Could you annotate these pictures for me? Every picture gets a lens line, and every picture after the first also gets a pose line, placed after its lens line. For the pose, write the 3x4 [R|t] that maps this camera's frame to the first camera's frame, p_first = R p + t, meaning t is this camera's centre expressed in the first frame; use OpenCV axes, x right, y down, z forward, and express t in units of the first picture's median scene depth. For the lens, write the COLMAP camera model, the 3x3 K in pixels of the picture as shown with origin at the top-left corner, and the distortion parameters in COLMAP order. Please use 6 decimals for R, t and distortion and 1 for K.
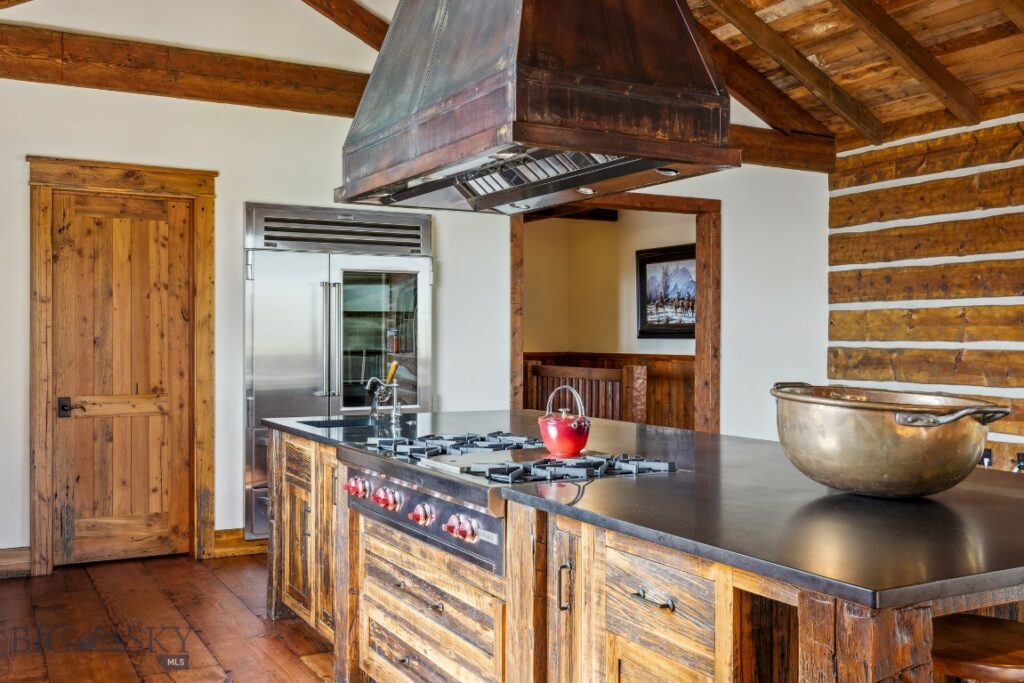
lens RADIAL K [[1000.3, 0, 517.1], [0, 1000.3, 356.5], [0, 0, 1]] dist [0.013015, -0.005774]
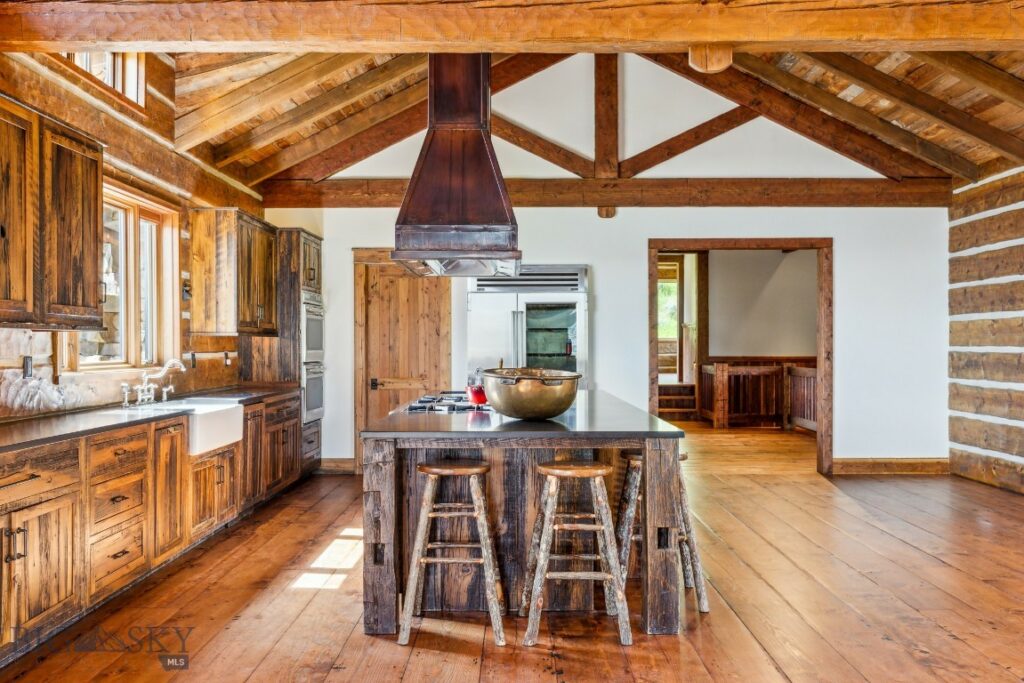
lens RADIAL K [[877.9, 0, 510.8], [0, 877.9, 334.3], [0, 0, 1]] dist [0.000674, -0.003870]
pose [[0.868896, -0.008996, -0.494913, 0.409765], [-0.005577, 0.999593, -0.027962, 0.002682], [0.494963, 0.027056, 0.868493, -0.190699]]
